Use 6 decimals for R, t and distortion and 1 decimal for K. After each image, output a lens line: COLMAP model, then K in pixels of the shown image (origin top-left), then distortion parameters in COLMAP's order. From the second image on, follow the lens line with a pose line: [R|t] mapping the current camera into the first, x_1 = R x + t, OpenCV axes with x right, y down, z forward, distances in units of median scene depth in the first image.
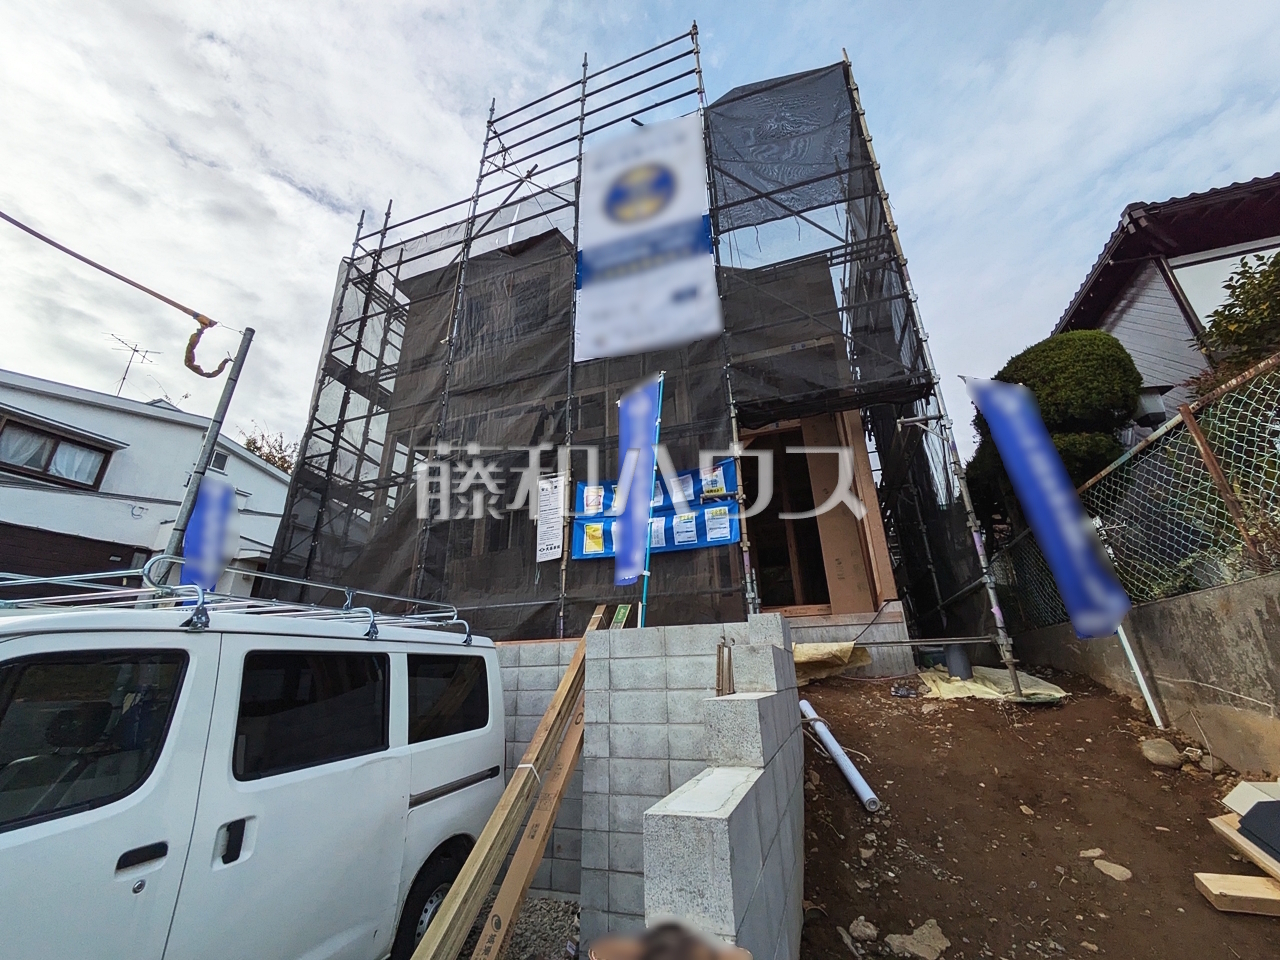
lens RADIAL K [[505.2, 0, 641.5], [0, 505.2, 481.1], [0, 0, 1]] dist [-0.006284, 0.003865]
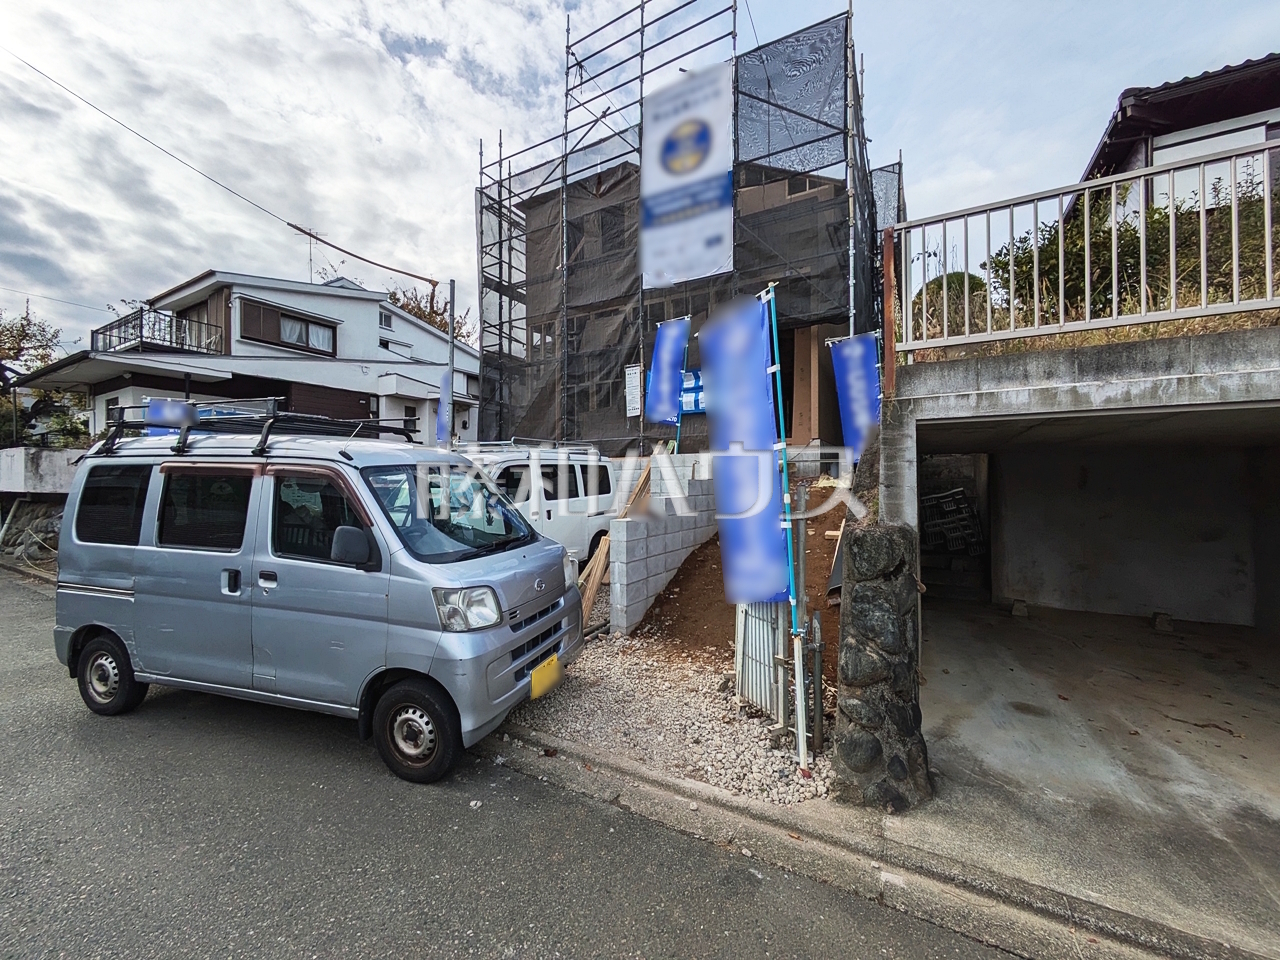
lens RADIAL K [[505.2, 0, 641.5], [0, 505.2, 481.1], [0, 0, 1]] dist [-0.006284, 0.003865]
pose [[0.984598, 0.016471, -0.174054, 0.173294], [0.048448, 0.930858, 0.362155, -0.292987], [0.167985, -0.365010, 0.915723, -0.785789]]
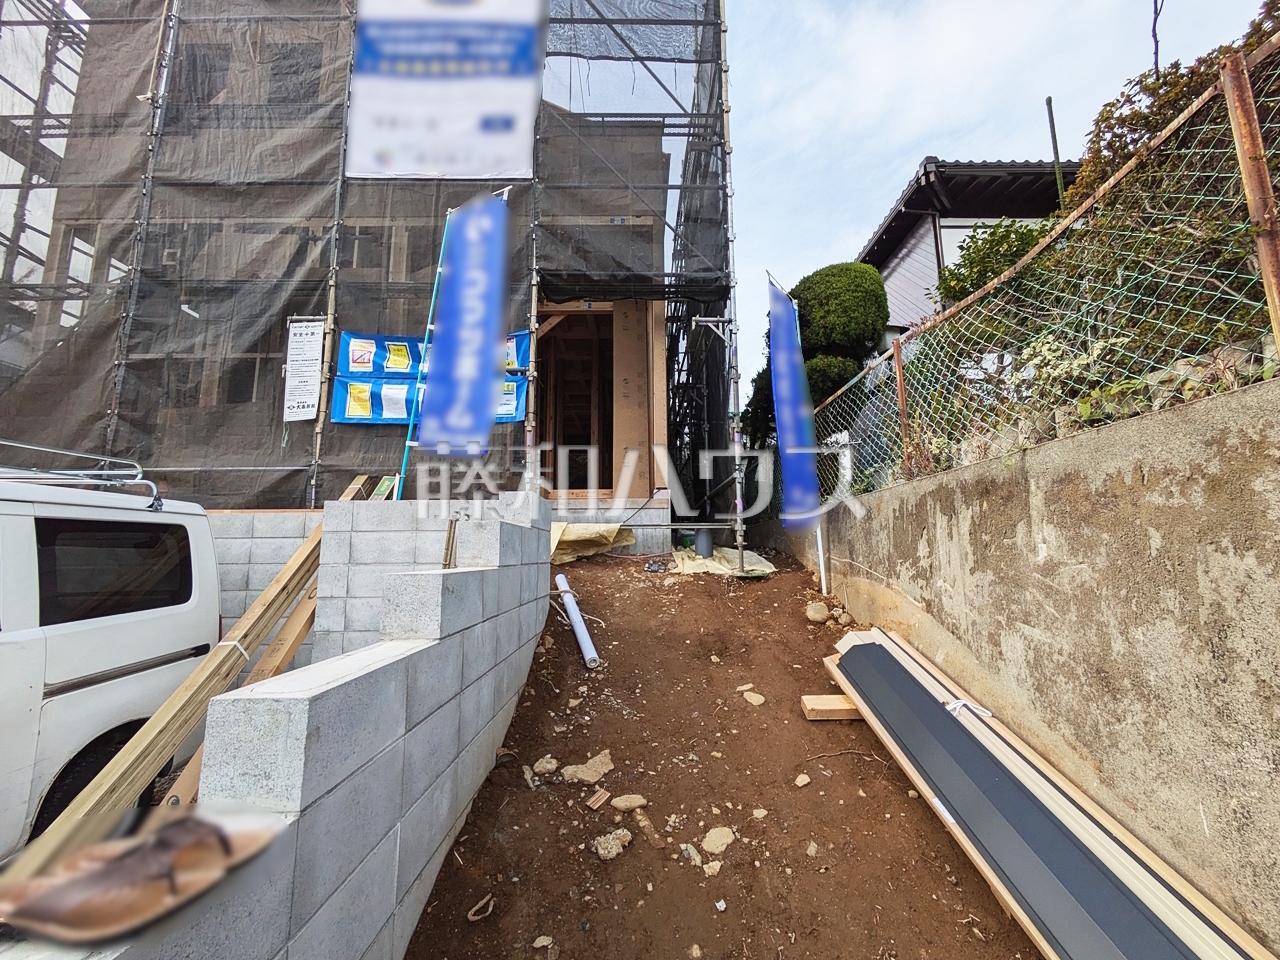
lens RADIAL K [[504.5, 0, 642.7], [0, 504.5, 480.7], [0, 0, 1]] dist [-0.002269, -0.000080]
pose [[0.940137, 0.062432, 0.335030, 0.082688], [-0.135973, 0.970155, 0.200773, 0.006971], [-0.312497, -0.234309, 0.920568, 0.016812]]
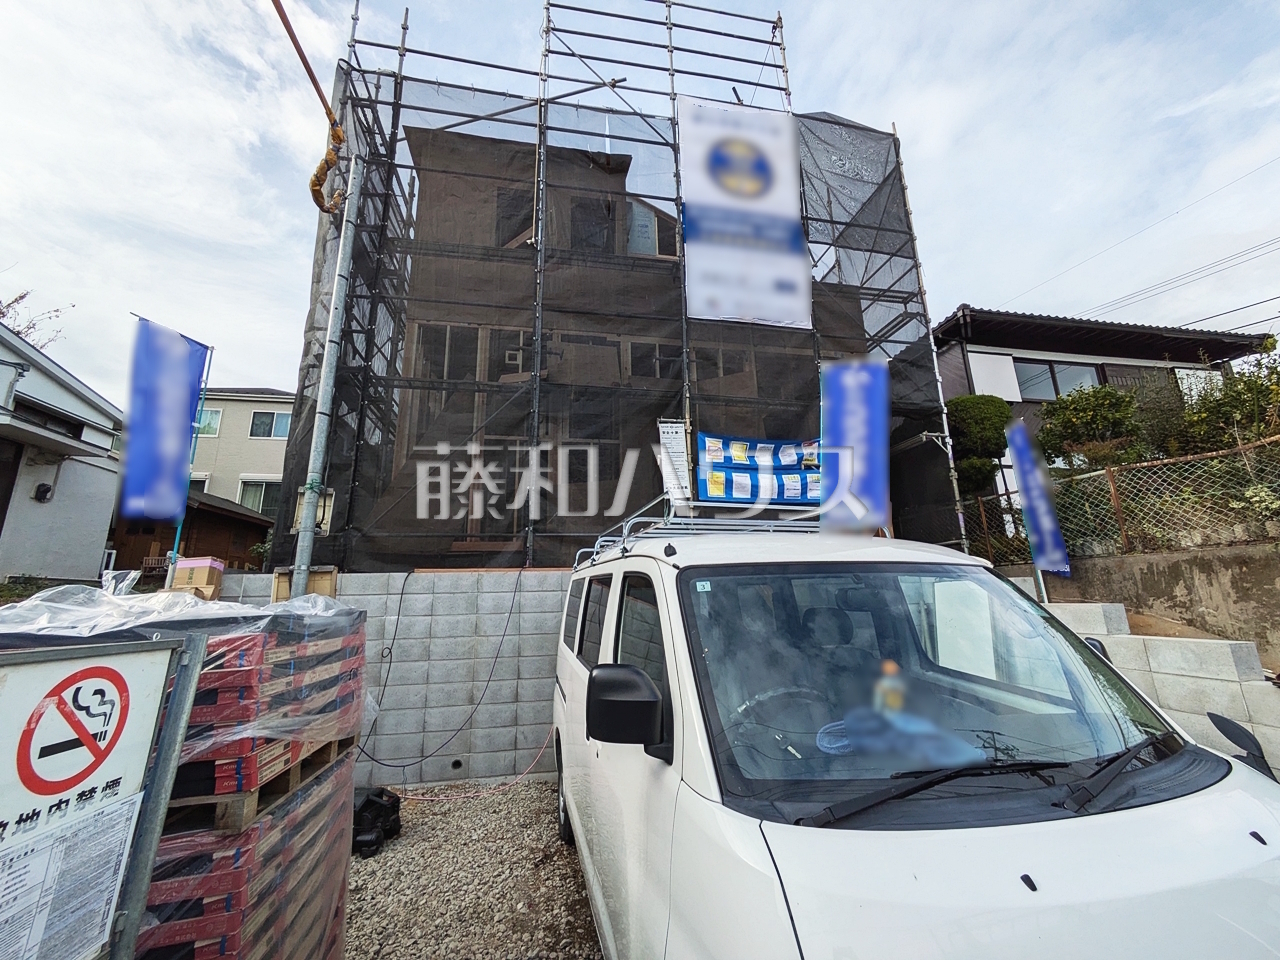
lens RADIAL K [[505.2, 0, 641.5], [0, 505.2, 481.1], [0, 0, 1]] dist [-0.006284, 0.003865]
pose [[0.863965, 0.119084, 0.489268, -0.827776], [-0.182221, 0.979721, 0.083316, 0.041492], [-0.469424, -0.161137, 0.868145, 0.069435]]
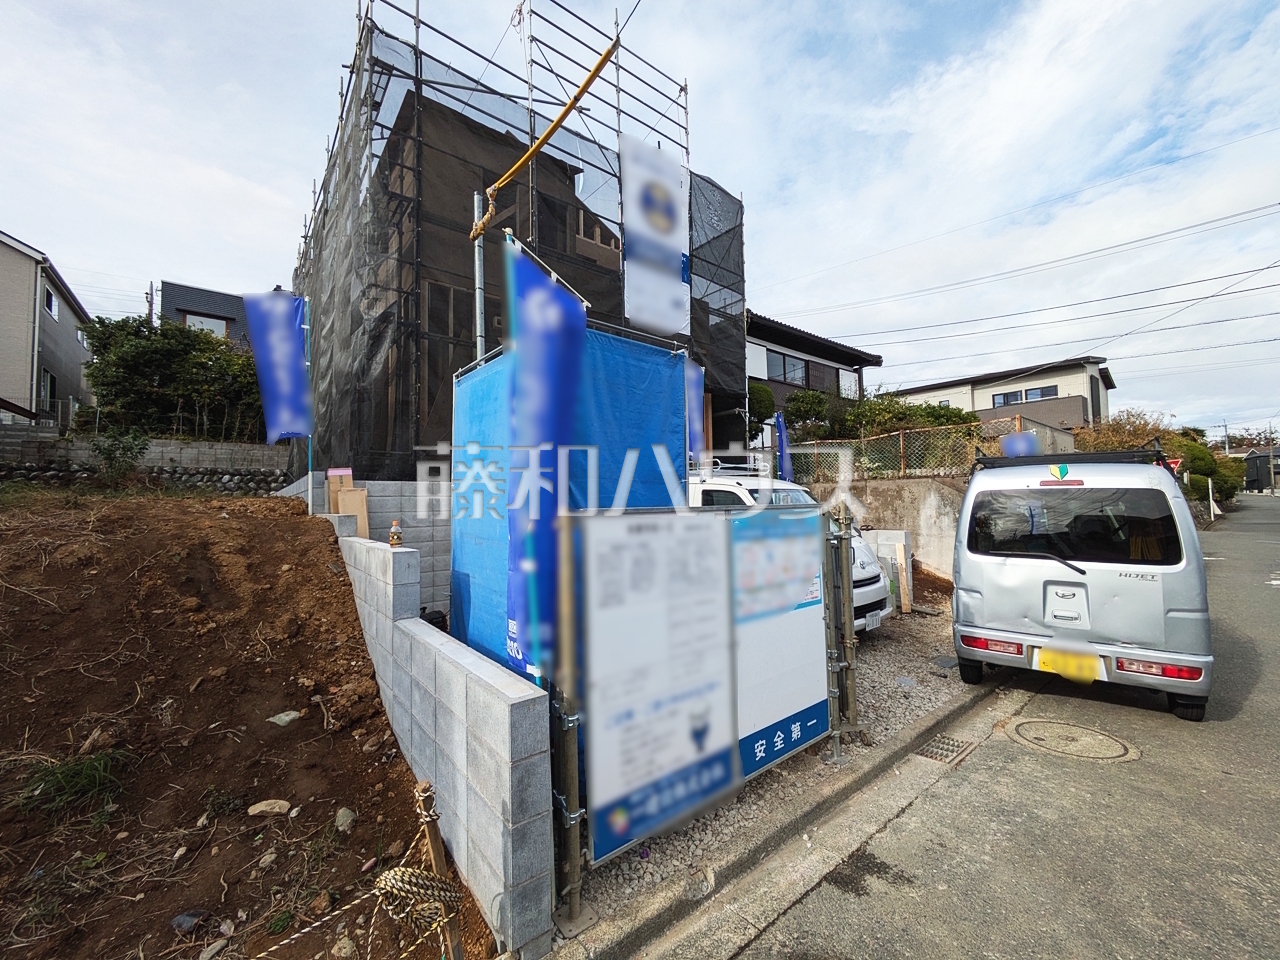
lens RADIAL K [[505.2, 0, 641.5], [0, 505.2, 481.1], [0, 0, 1]] dist [-0.006284, 0.003865]
pose [[0.524590, 0.051962, 0.849768, -1.692319], [-0.310178, 0.941197, 0.133930, 0.028042], [-0.792840, -0.333838, 0.509861, -0.031227]]
